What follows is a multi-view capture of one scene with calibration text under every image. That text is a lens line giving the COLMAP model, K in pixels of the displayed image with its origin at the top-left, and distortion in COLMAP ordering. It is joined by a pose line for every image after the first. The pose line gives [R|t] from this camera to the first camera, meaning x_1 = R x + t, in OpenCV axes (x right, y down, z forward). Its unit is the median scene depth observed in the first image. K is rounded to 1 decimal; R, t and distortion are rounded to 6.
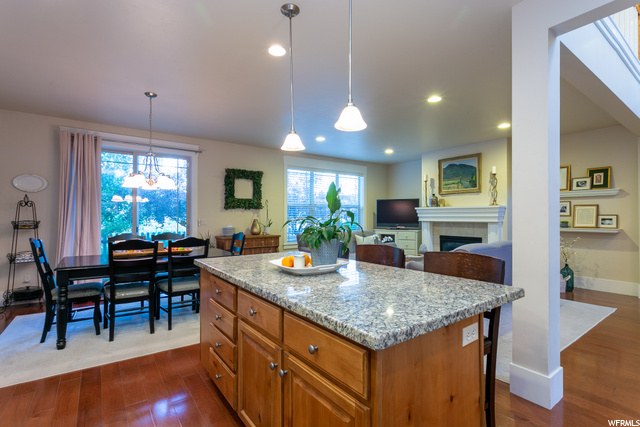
lens RADIAL K [[303.7, 0, 318.1], [0, 303.7, 214.9], [0, 0, 1]] dist [0.000714, 0.000654]
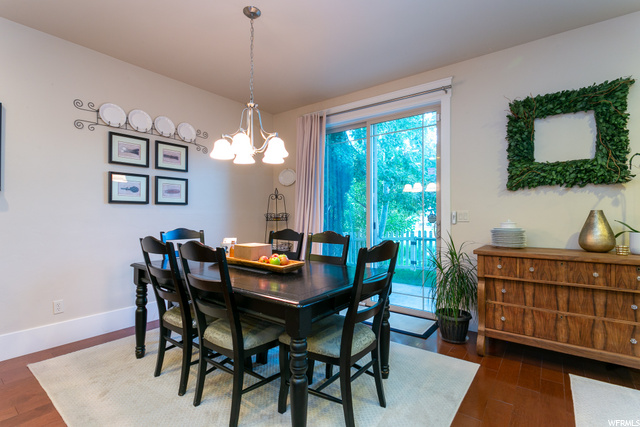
lens RADIAL K [[303.7, 0, 318.1], [0, 303.7, 214.9], [0, 0, 1]] dist [0.000714, 0.000654]
pose [[0.280780, -0.002061, -0.959770, 0.059508], [0.006215, 0.999981, -0.000330, 0.018092], [0.959752, -0.005872, 0.280788, 0.585430]]
